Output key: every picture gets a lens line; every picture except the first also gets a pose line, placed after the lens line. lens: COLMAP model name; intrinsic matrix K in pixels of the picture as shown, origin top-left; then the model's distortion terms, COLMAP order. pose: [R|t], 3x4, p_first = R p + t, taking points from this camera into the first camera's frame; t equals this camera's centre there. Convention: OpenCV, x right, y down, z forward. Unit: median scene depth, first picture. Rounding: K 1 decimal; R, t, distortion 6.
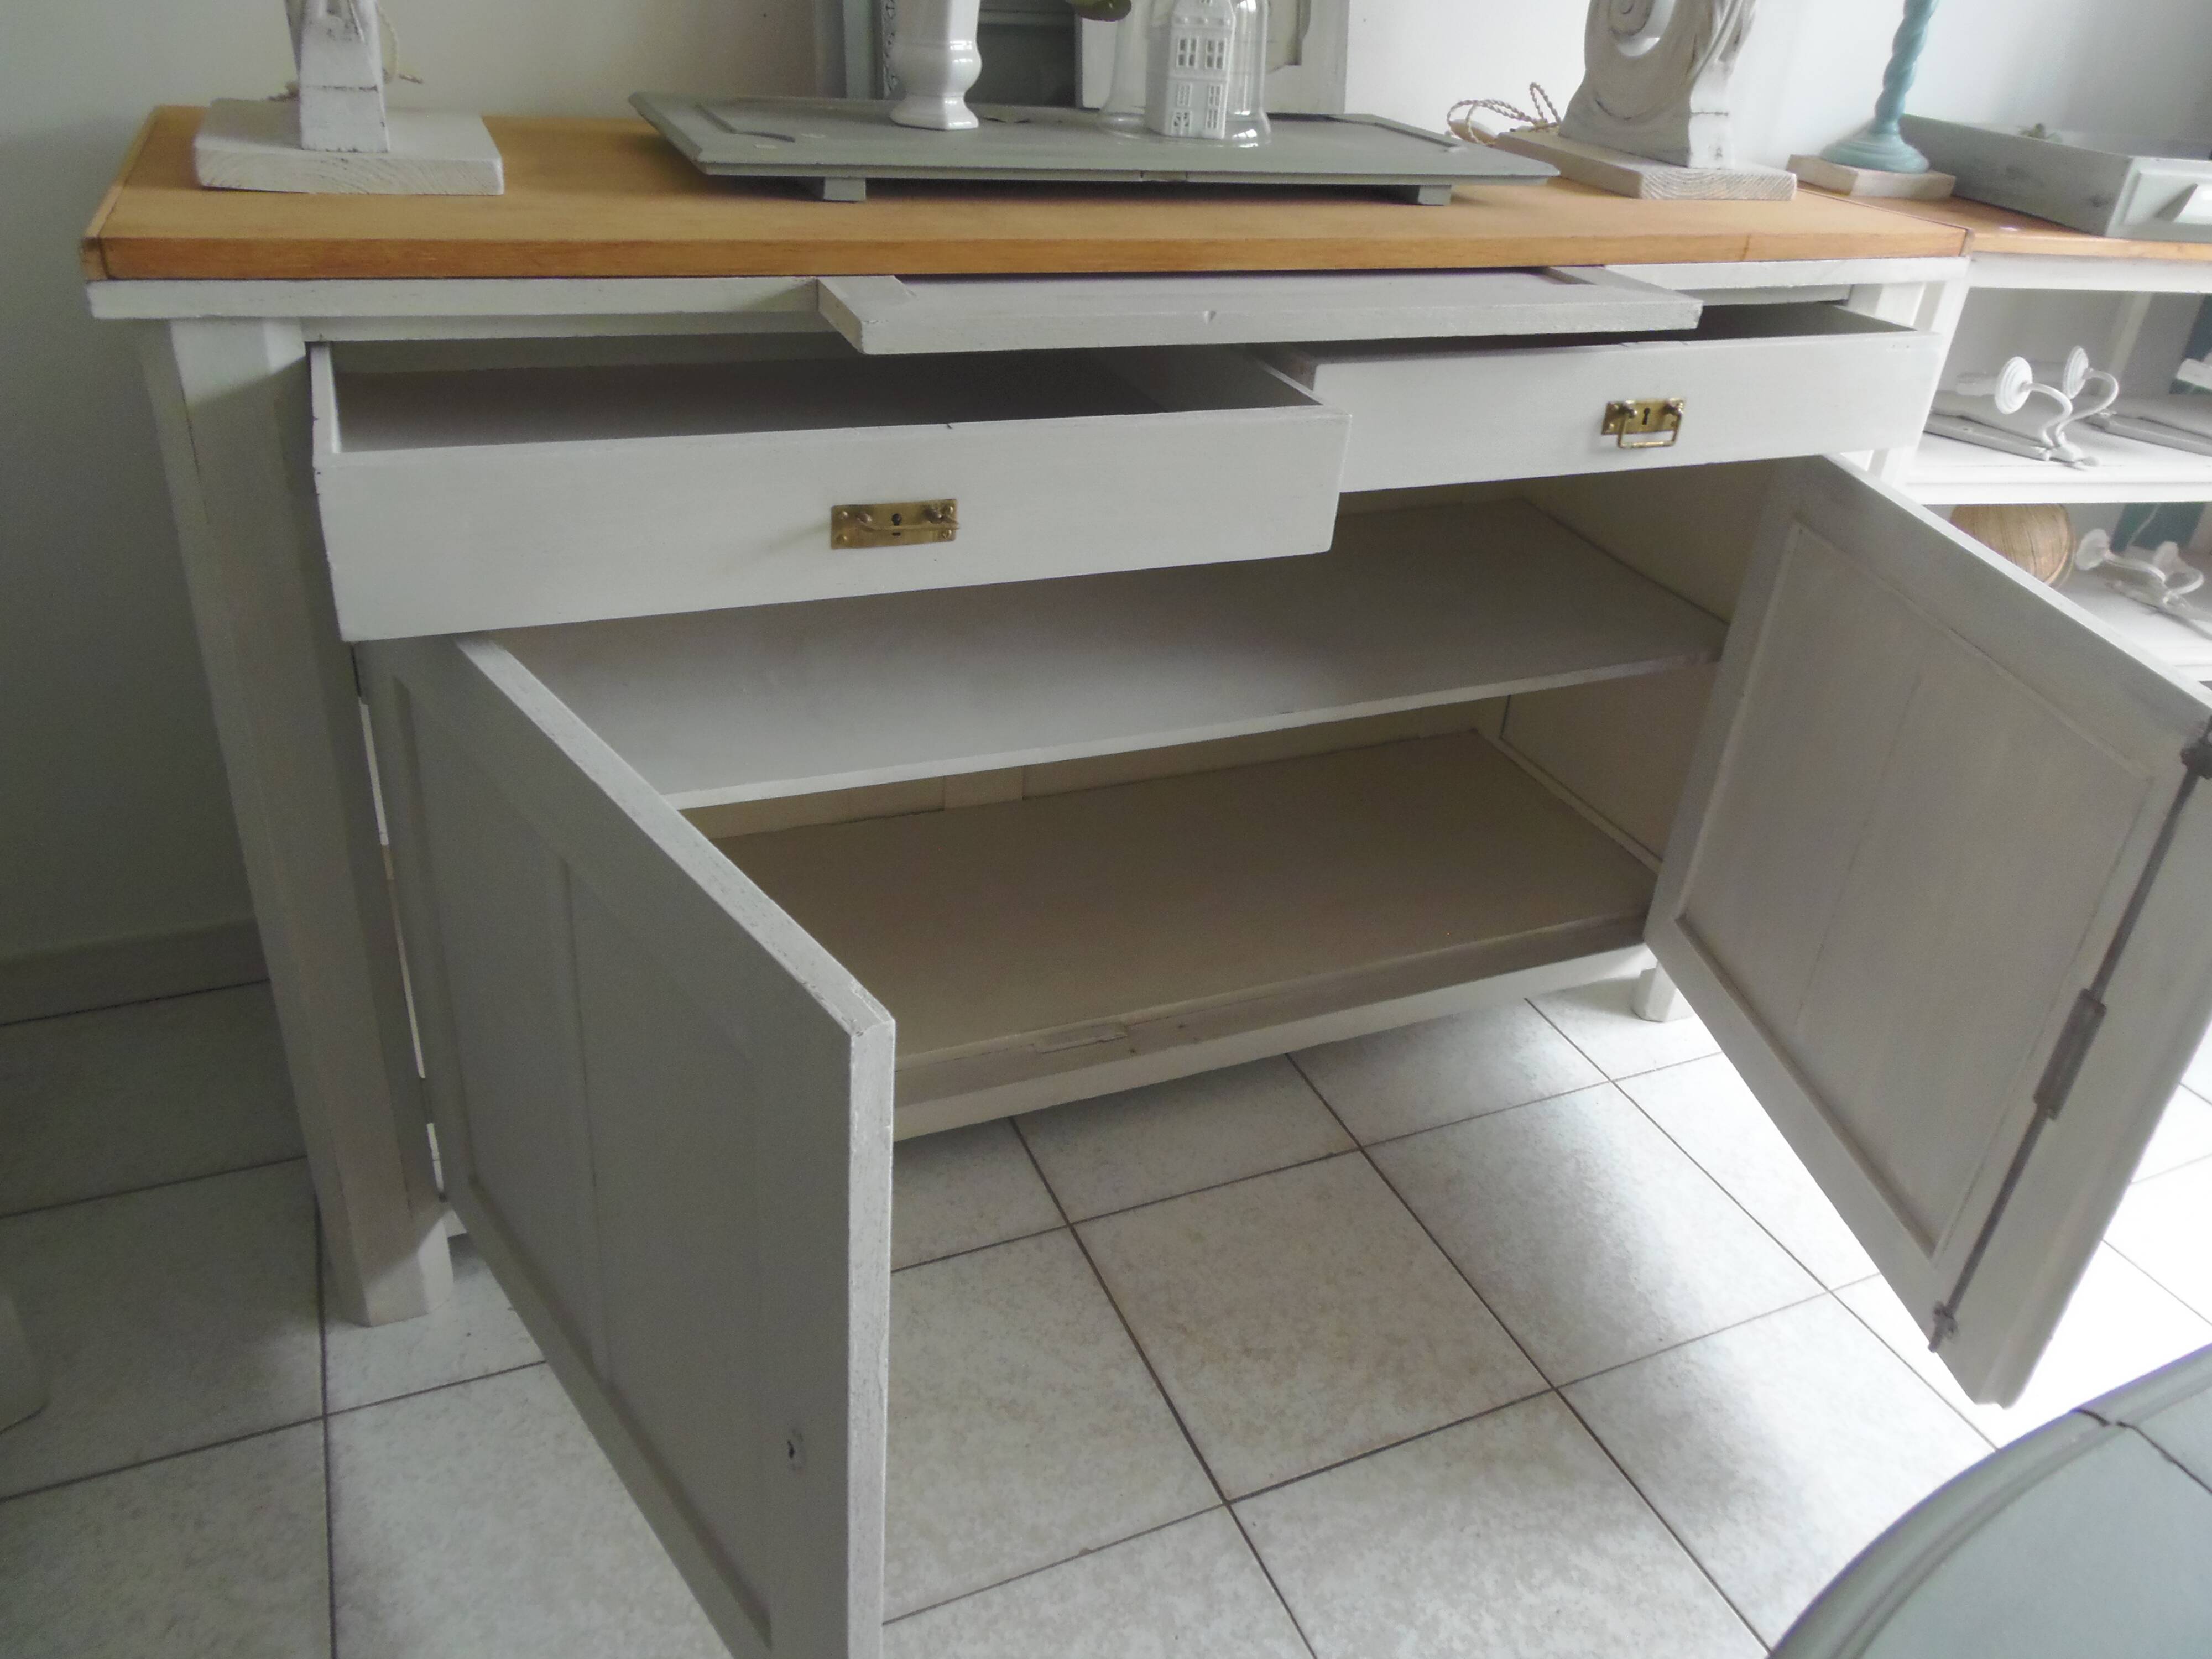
lens RADIAL K [[1629.1, 0, 1106.5], [0, 1629.1, 775.9], [0, 0, 1]] dist [-0.016727, 0.004868]
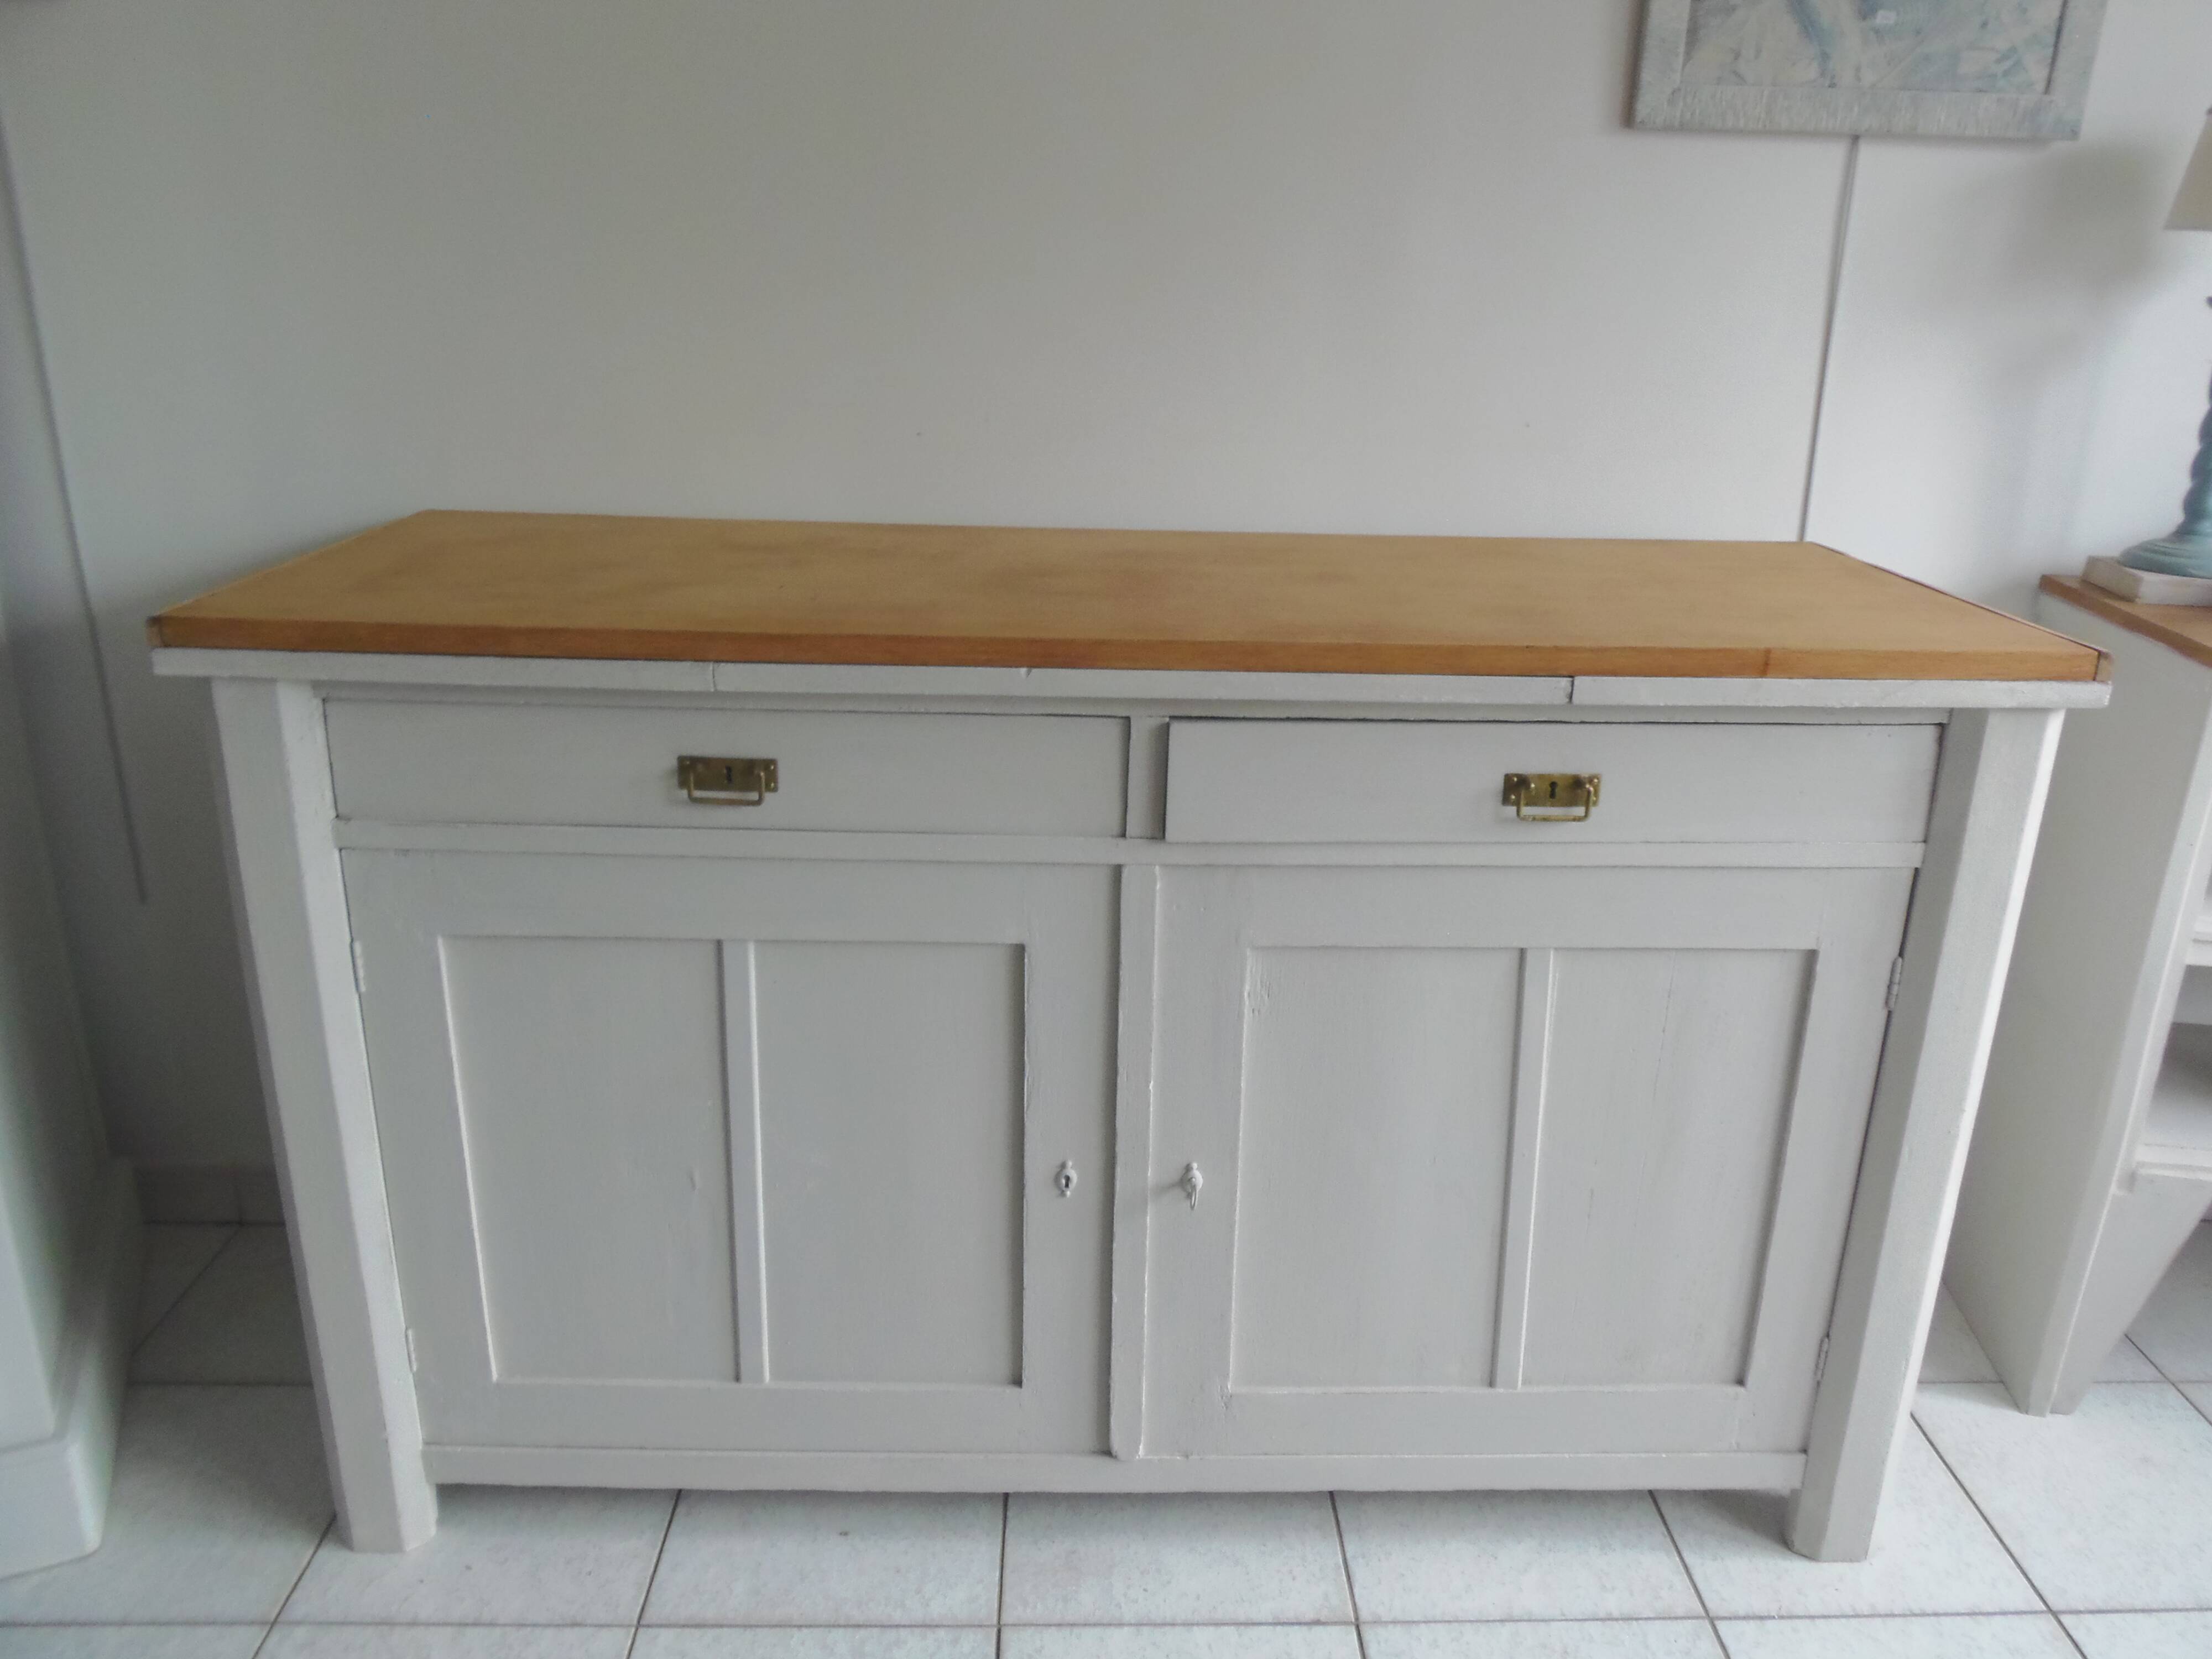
lens RADIAL K [[1629.1, 0, 1118.4], [0, 1629.1, 782.5], [0, 0, 1]] dist [-0.016727, 0.004868]
pose [[0.924739, 0.066988, -0.374660, 0.395620], [-0.141172, 0.974539, -0.174197, -0.052182], [0.353451, 0.213979, 0.910651, 0.063578]]
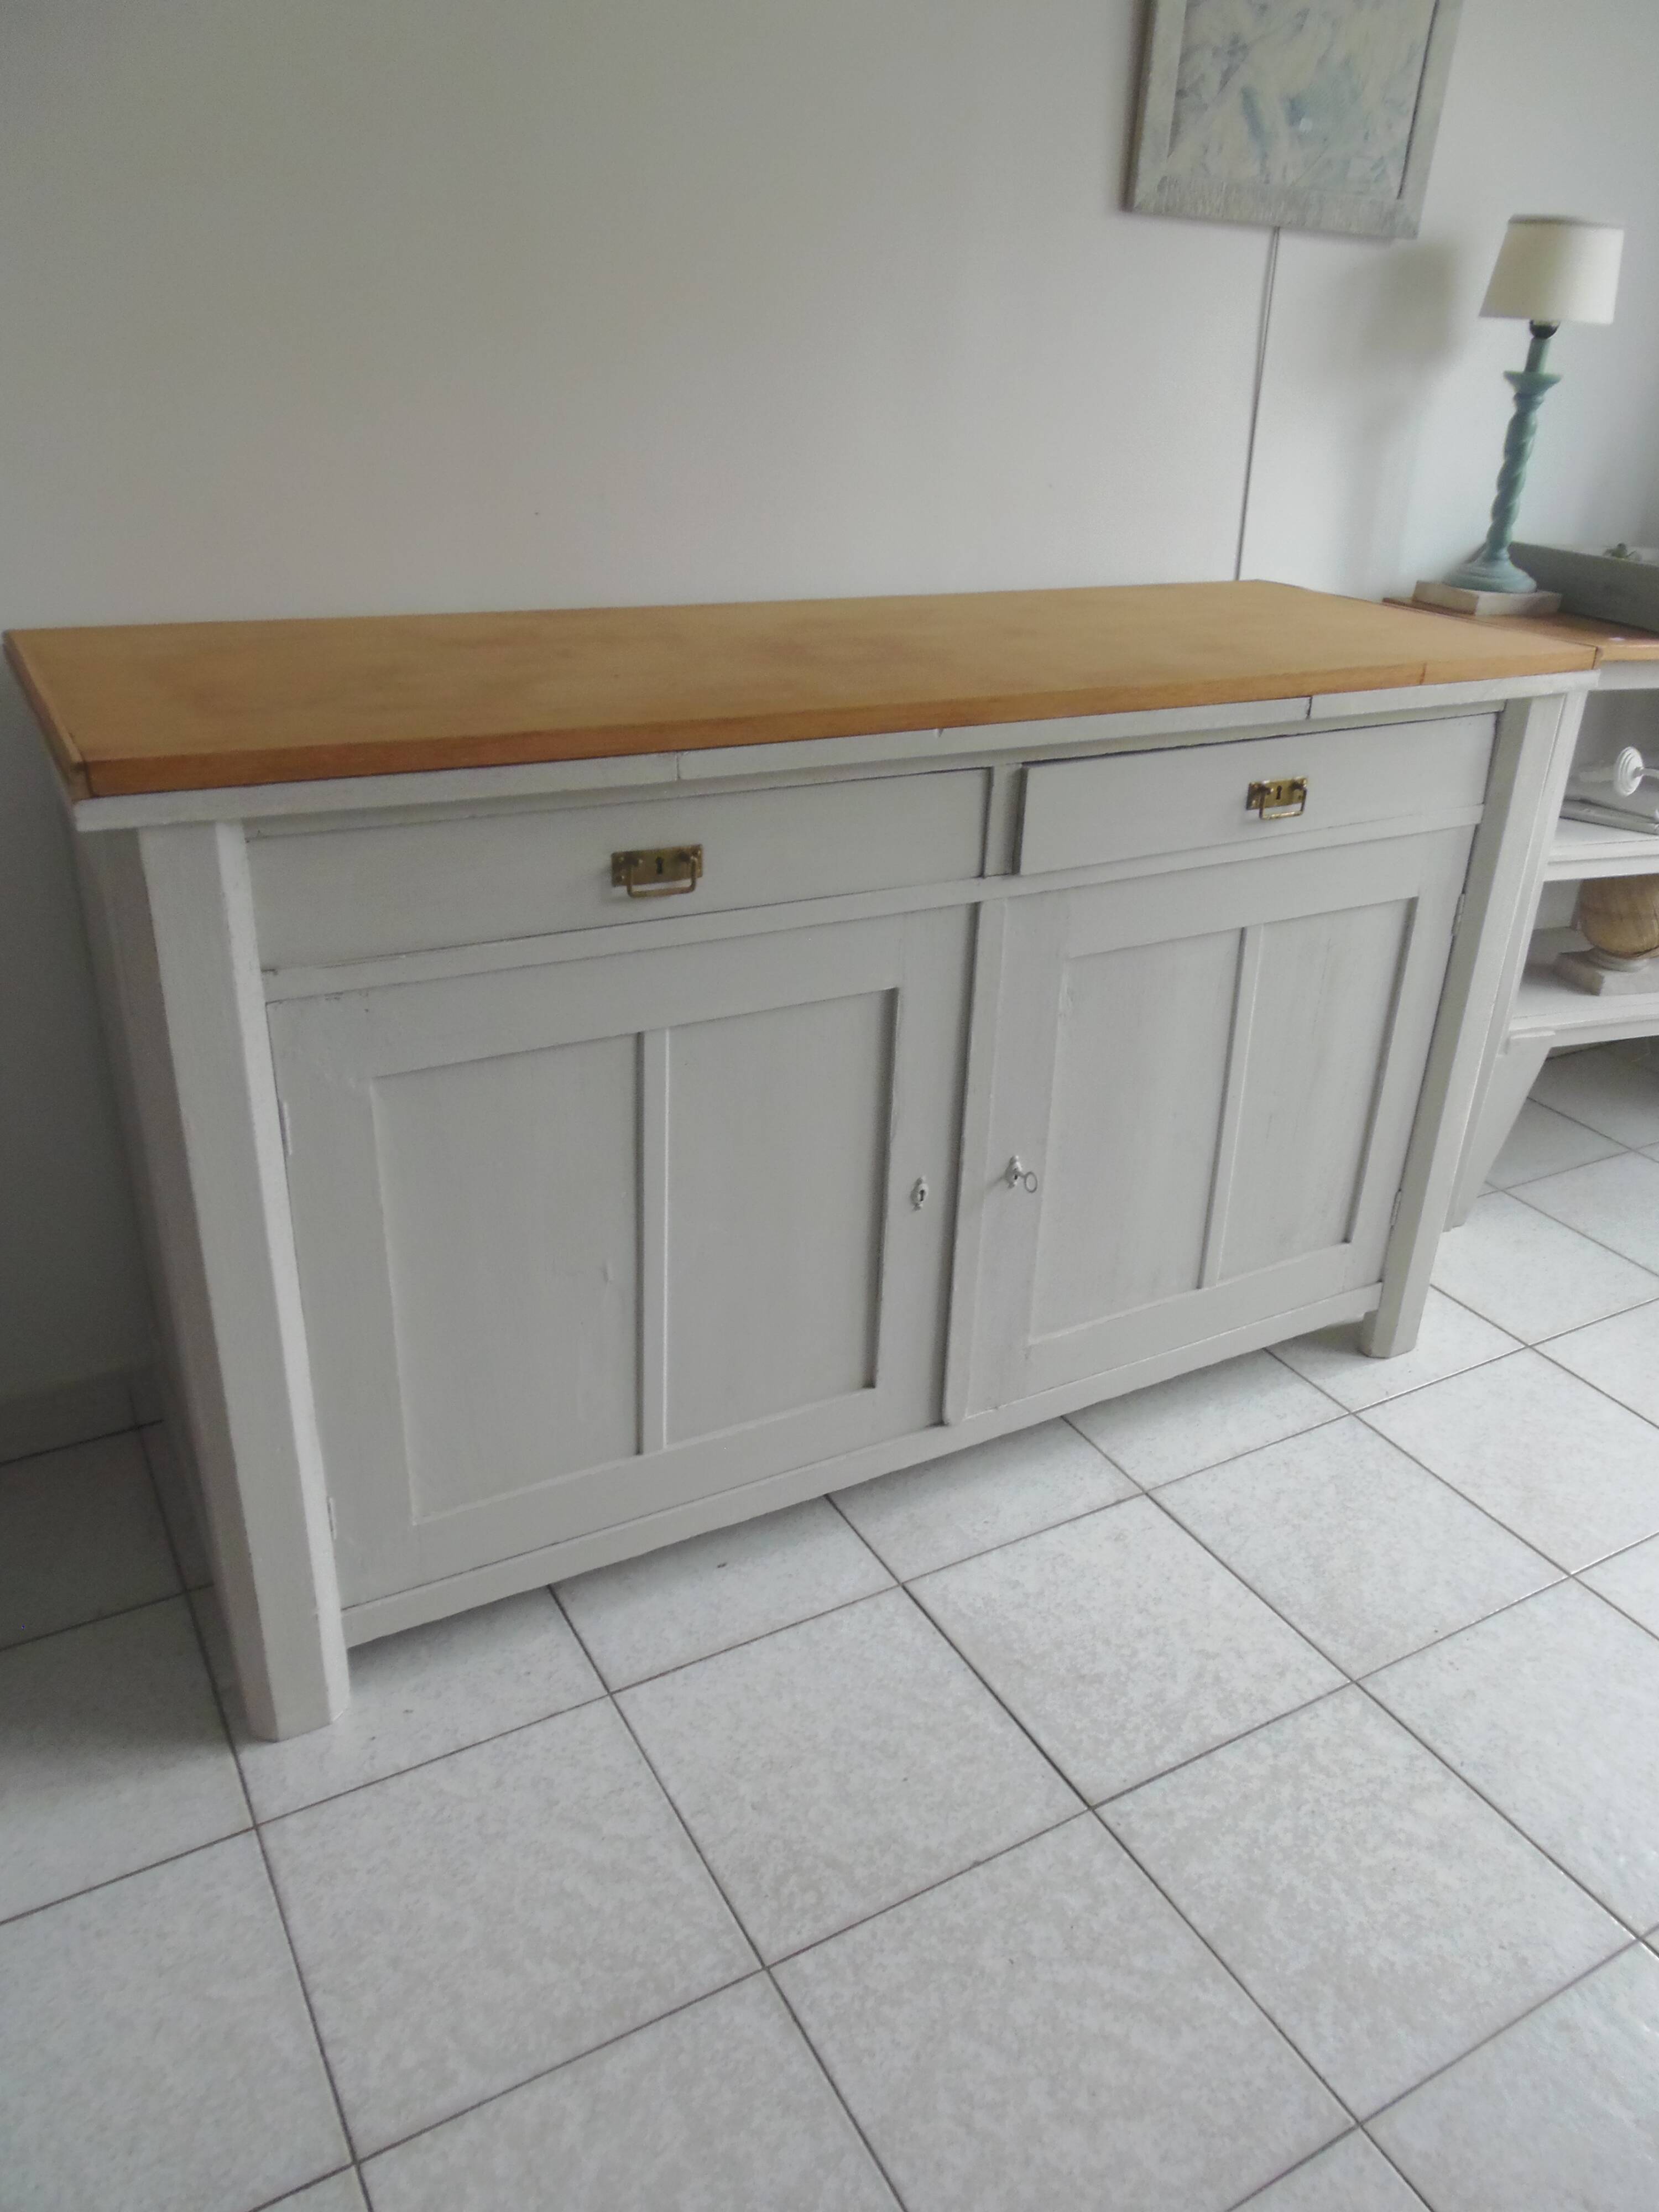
lens RADIAL K [[1629.1, 0, 857.2], [0, 1629.1, 1117.5], [0, 0, 1]] dist [-0.016727, 0.004868]
pose [[0.993325, -0.078487, 0.084533, -0.129761], [0.082191, 0.995762, -0.041267, 0.006075], [-0.080936, 0.047940, 0.995566, -0.110622]]
